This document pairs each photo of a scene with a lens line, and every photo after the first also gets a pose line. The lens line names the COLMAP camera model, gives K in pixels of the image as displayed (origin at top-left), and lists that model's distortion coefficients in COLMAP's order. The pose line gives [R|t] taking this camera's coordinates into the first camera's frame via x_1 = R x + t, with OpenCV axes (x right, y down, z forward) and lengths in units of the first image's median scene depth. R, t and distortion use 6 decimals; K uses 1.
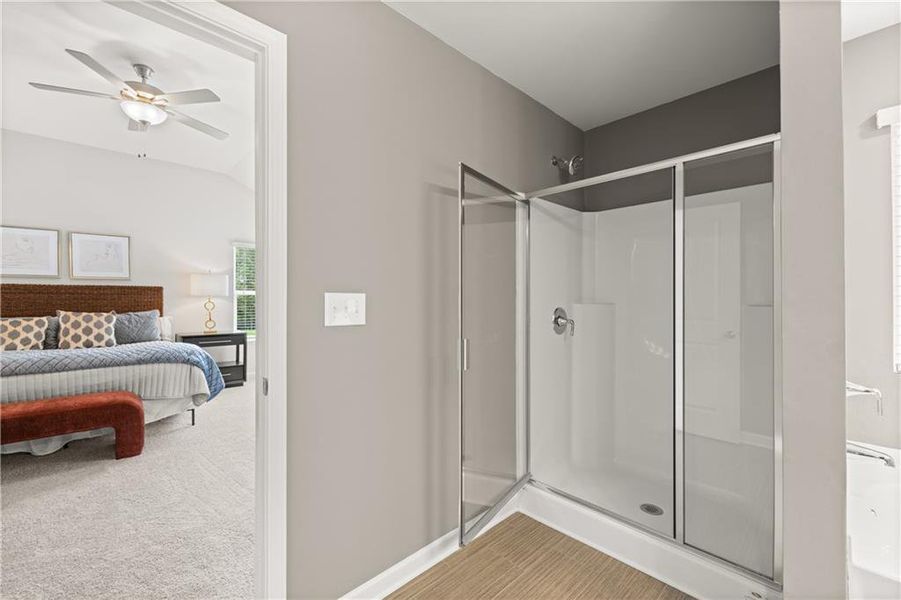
lens RADIAL K [[377.3, 0, 451.0], [0, 377.3, 298.0], [0, 0, 1]] dist [-0.000217, -0.000743]
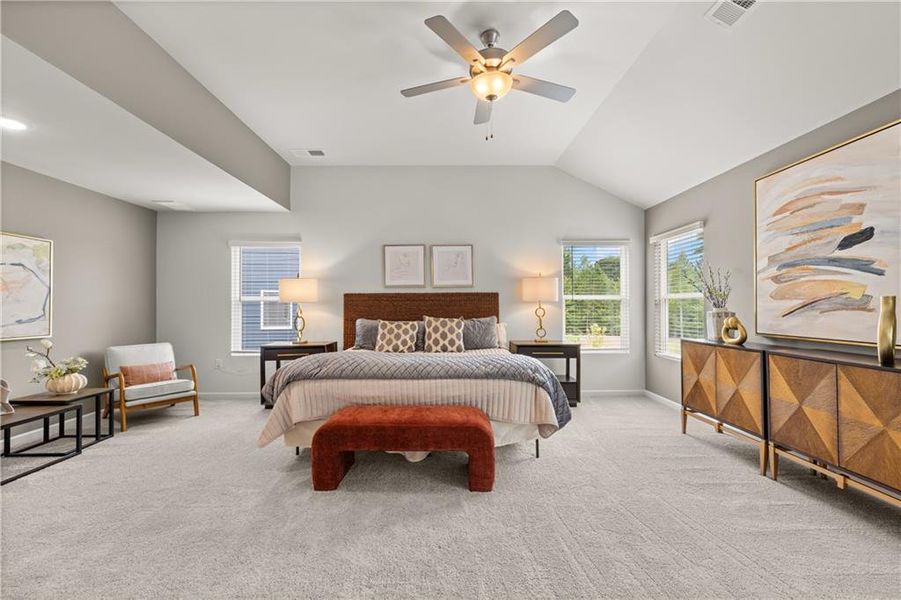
lens RADIAL K [[377.3, 0, 449.1], [0, 377.3, 302.8], [0, 0, 1]] dist [-0.000217, -0.000743]
pose [[0.732725, -0.009195, -0.680463, -0.244992], [0.006355, 0.999958, -0.006668, 0.002881], [0.680495, 0.000561, 0.732753, 0.247475]]
